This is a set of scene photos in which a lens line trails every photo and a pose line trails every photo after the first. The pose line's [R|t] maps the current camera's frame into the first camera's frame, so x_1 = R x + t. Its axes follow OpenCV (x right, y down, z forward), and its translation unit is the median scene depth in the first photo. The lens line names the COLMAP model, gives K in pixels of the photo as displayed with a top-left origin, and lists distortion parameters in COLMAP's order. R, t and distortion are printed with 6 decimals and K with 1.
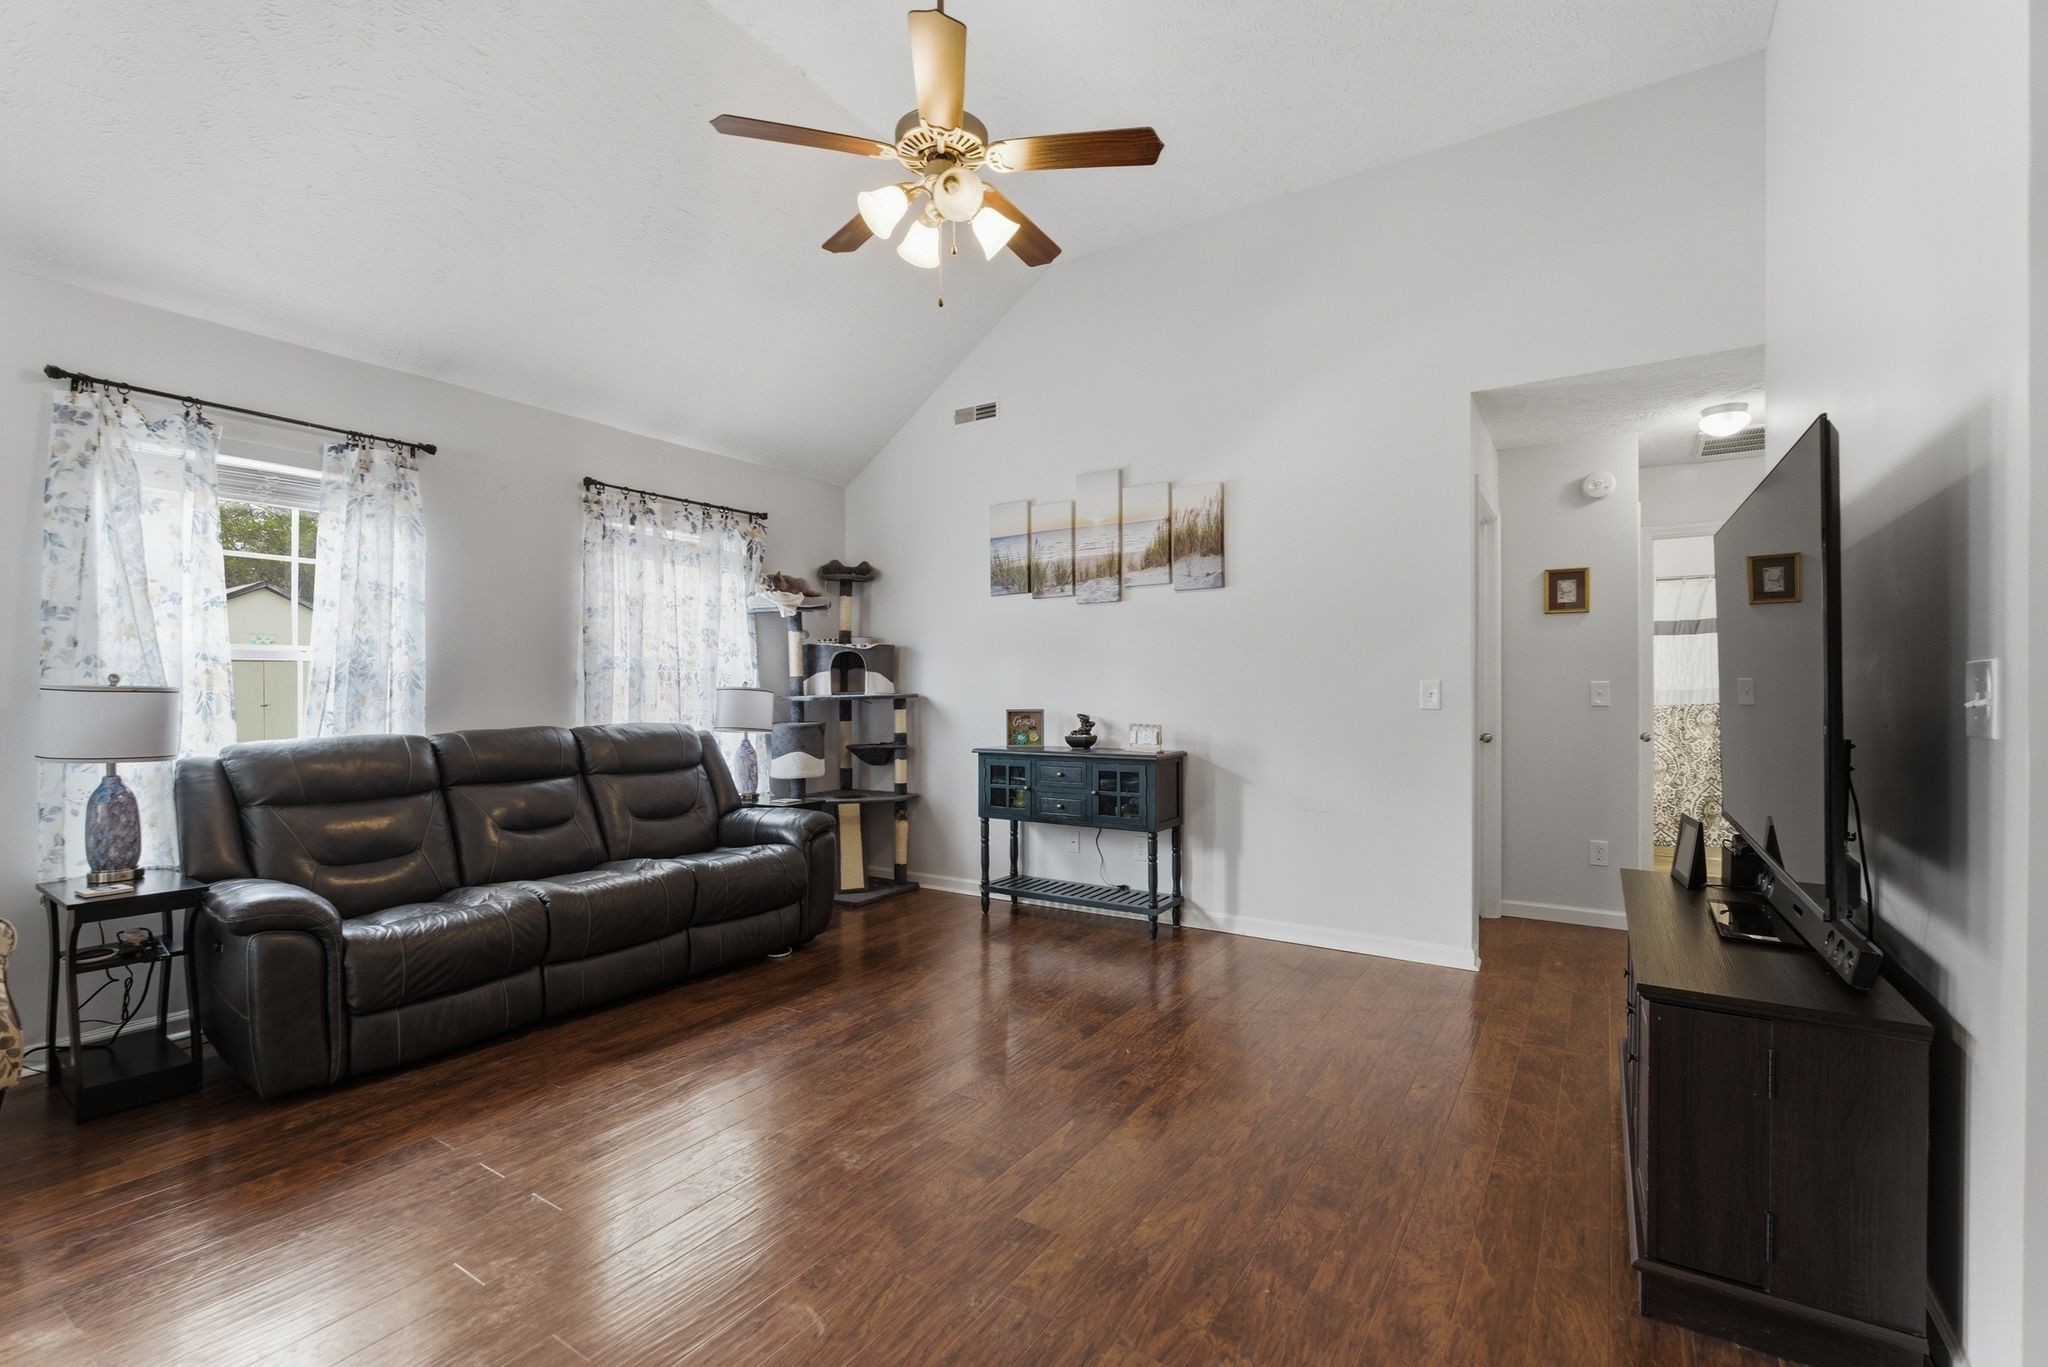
lens RADIAL K [[924.3, 0, 1022.8], [0, 924.3, 685.7], [0, 0, 1]] dist [0.000183, -0.000548]
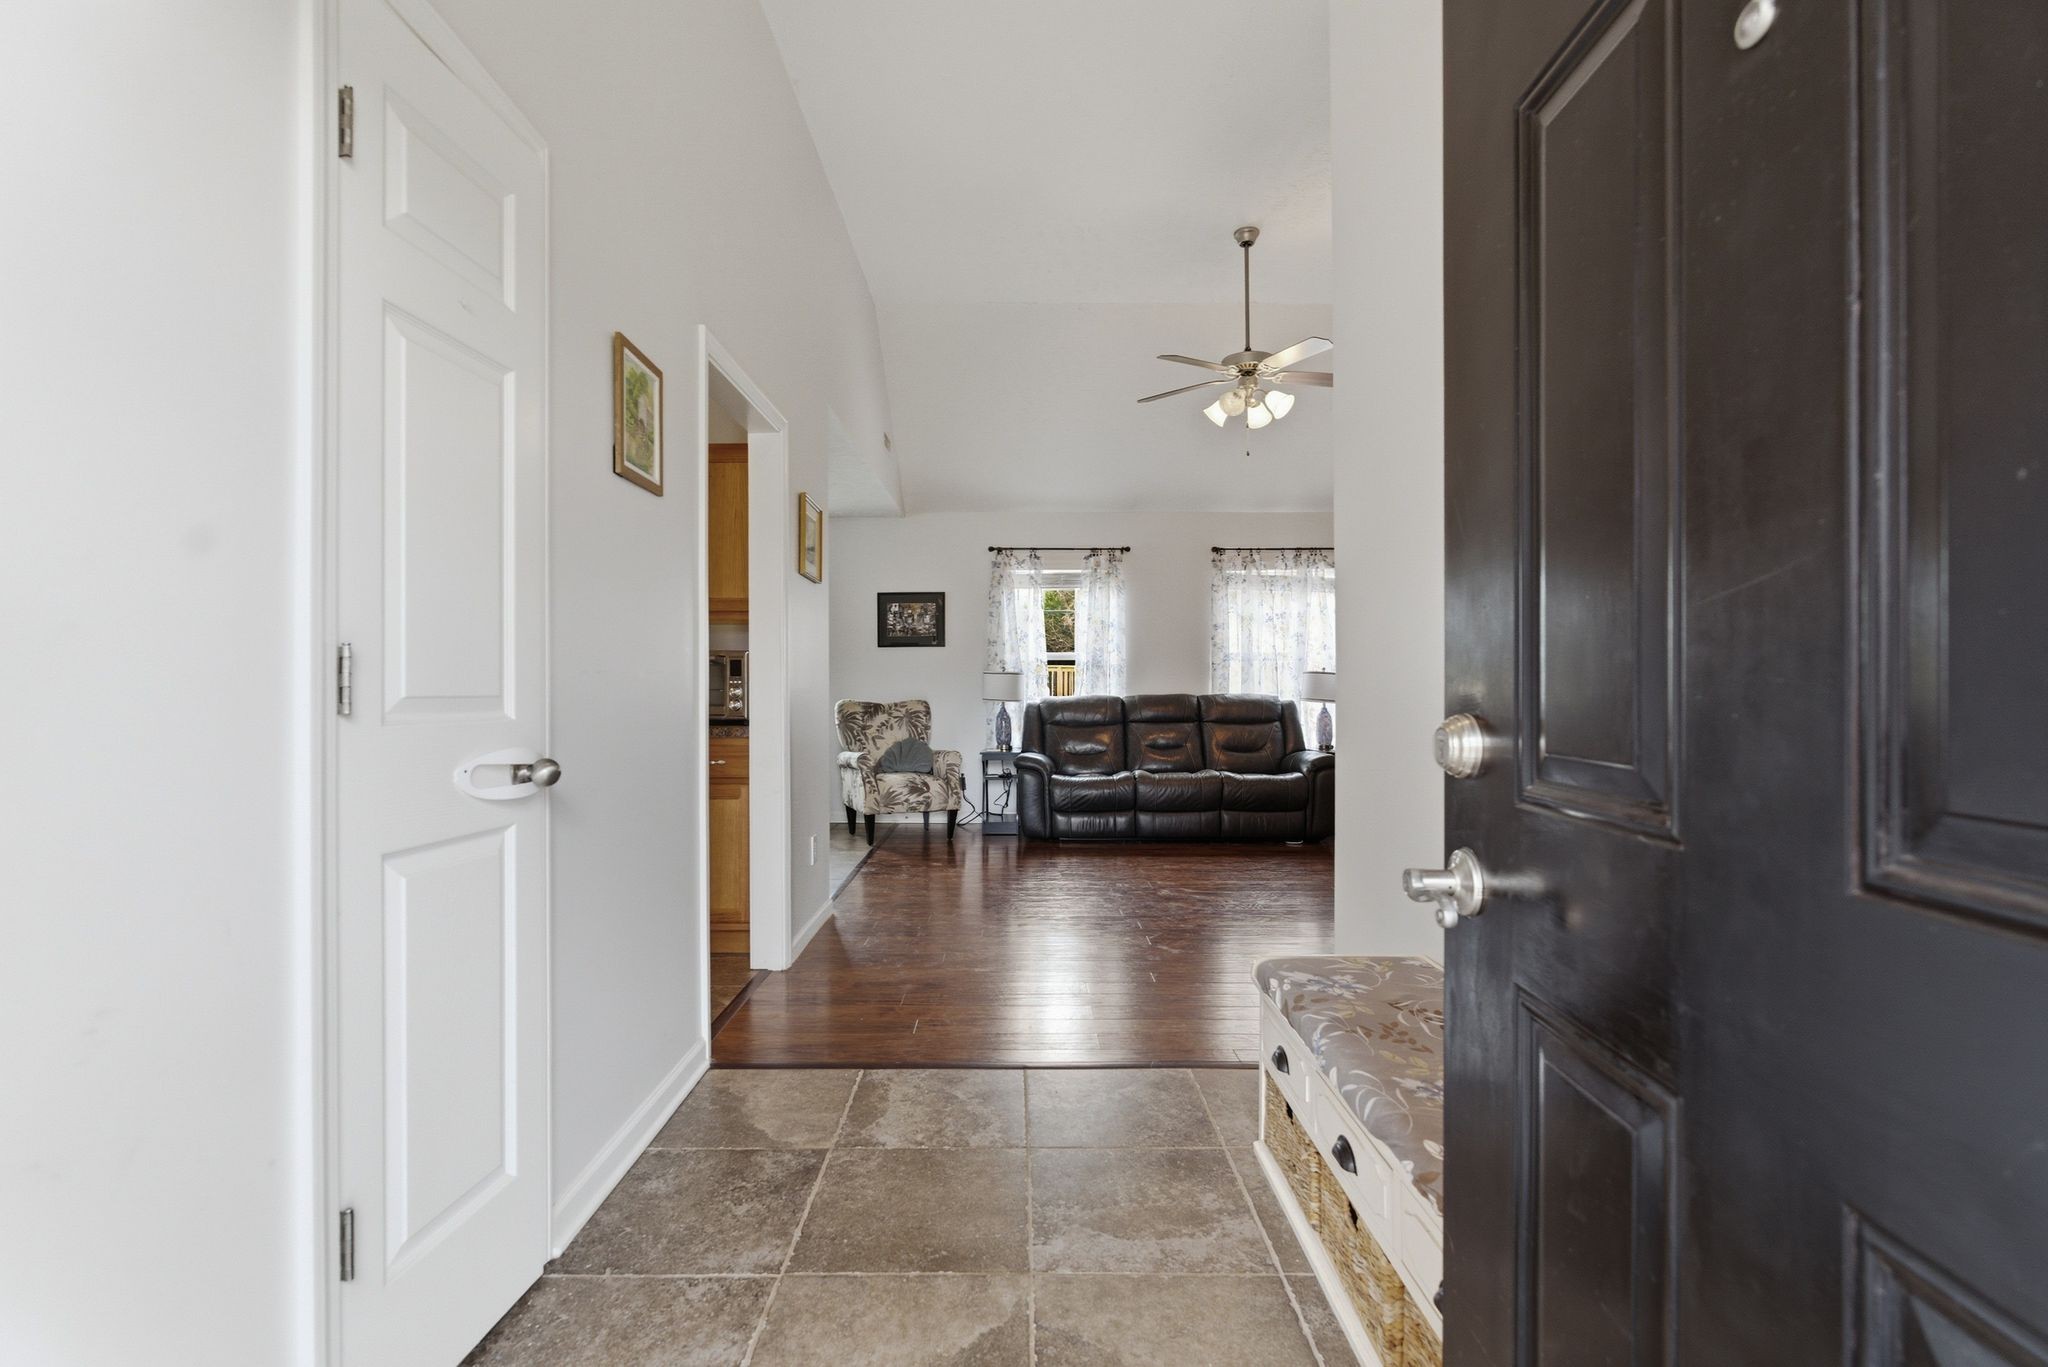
lens RADIAL K [[924.3, 0, 1012.9], [0, 924.3, 685.5], [0, 0, 1]] dist [0.000183, -0.000548]
pose [[0.525973, 0.000880, -0.850501, 0.891402], [0.004529, 0.999982, 0.003836, 0.021354], [0.850489, -0.005870, 0.525960, -0.227194]]
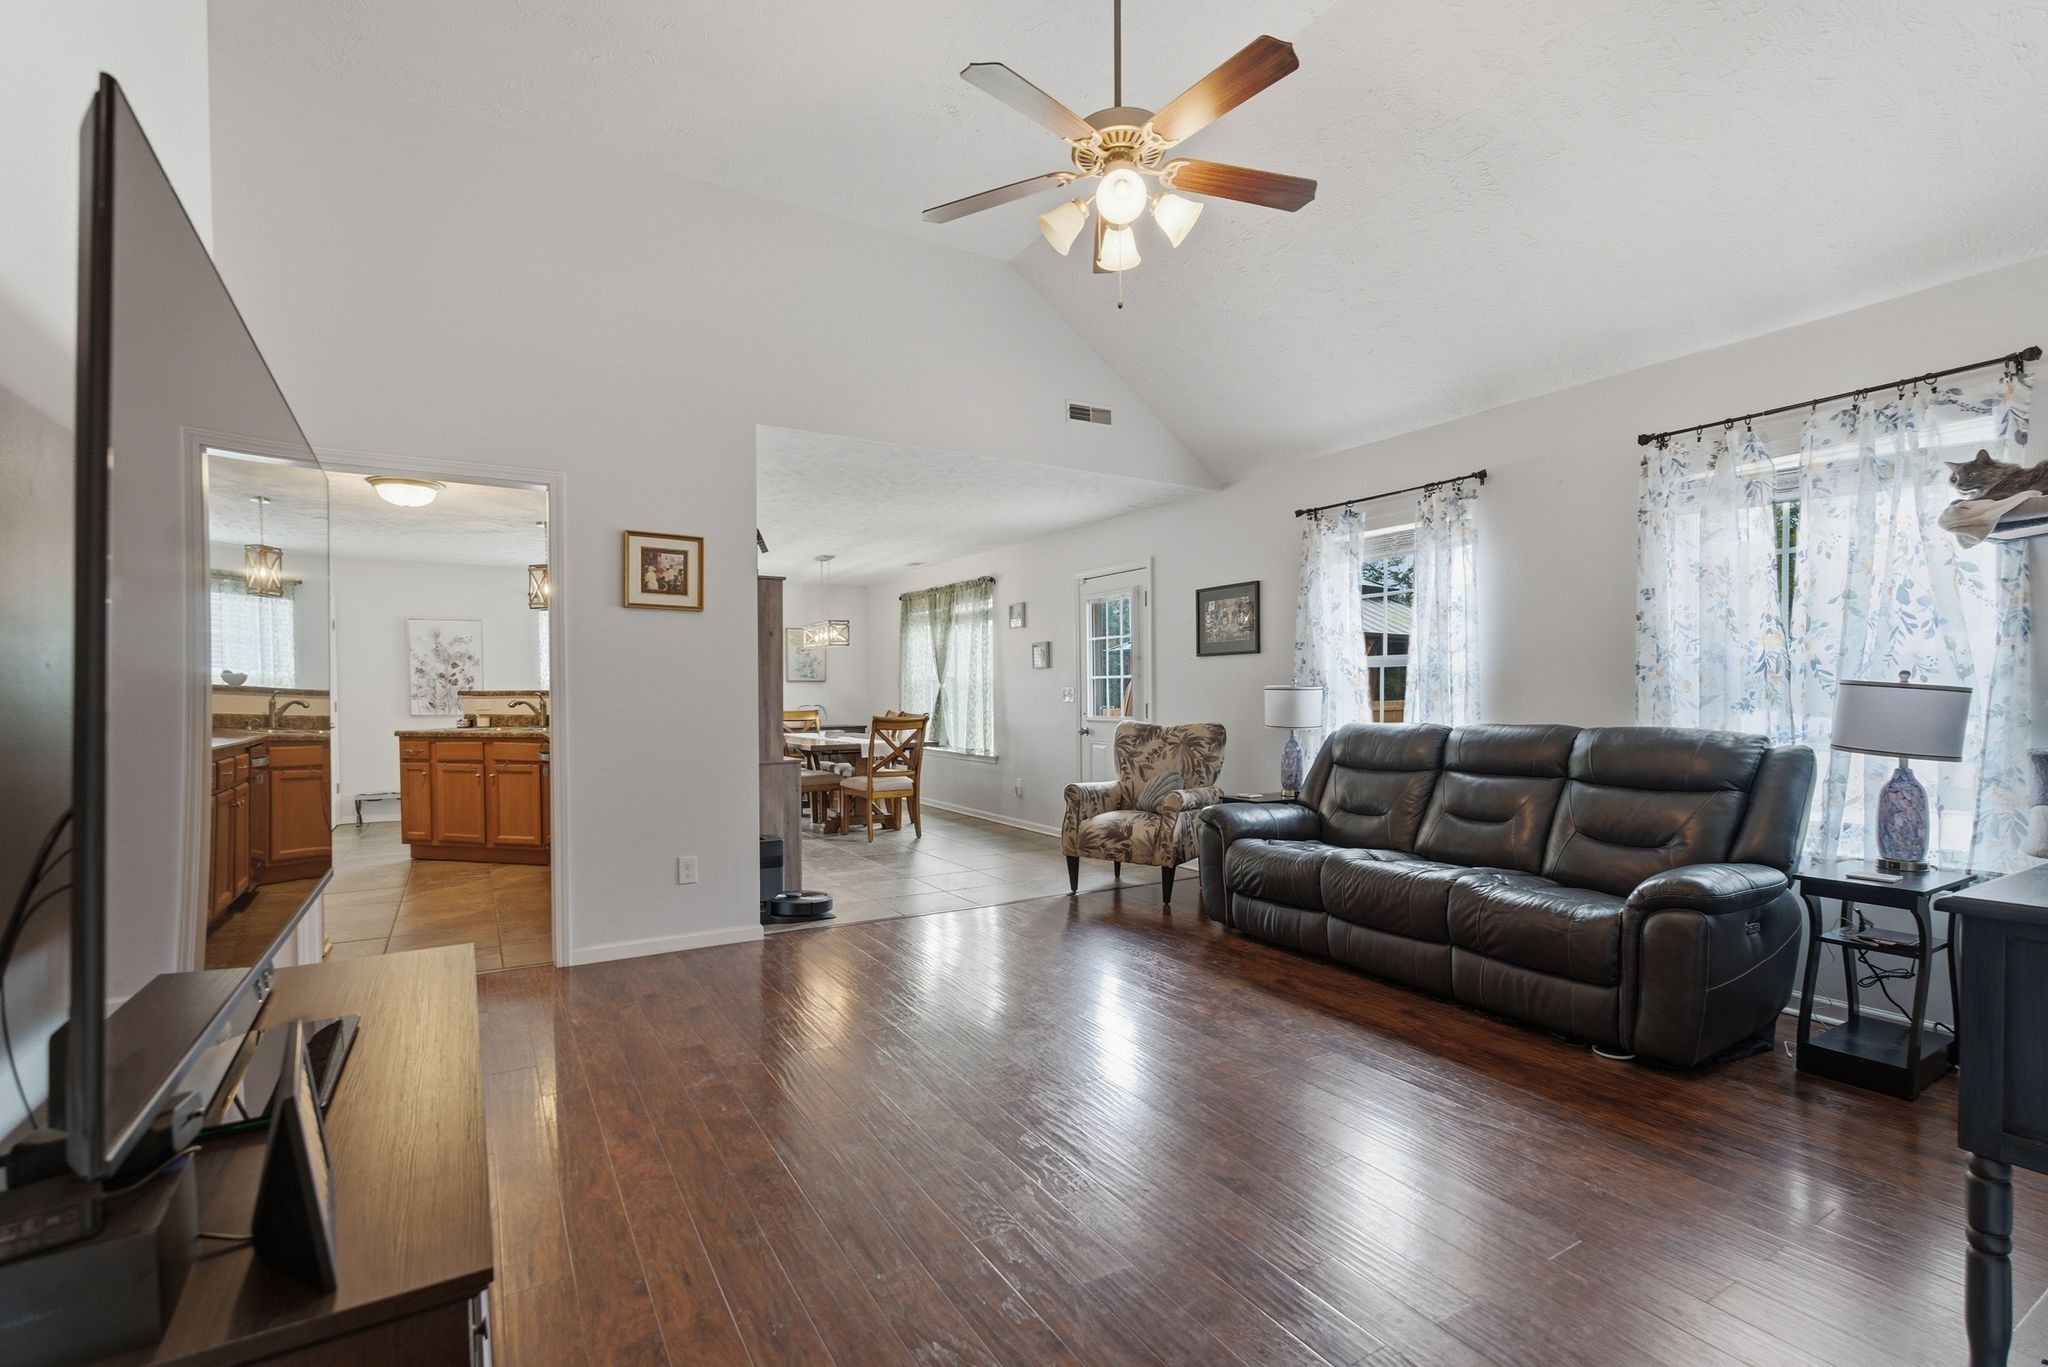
lens RADIAL K [[924.3, 0, 988.3], [0, 924.3, 722.7], [0, 0, 1]] dist [0.000183, -0.000548]
pose [[-0.462784, 0.031722, -0.885903, 0.656714], [0.008989, 0.999476, 0.031093, 0.006983], [0.886425, 0.006426, -0.462827, 1.003520]]
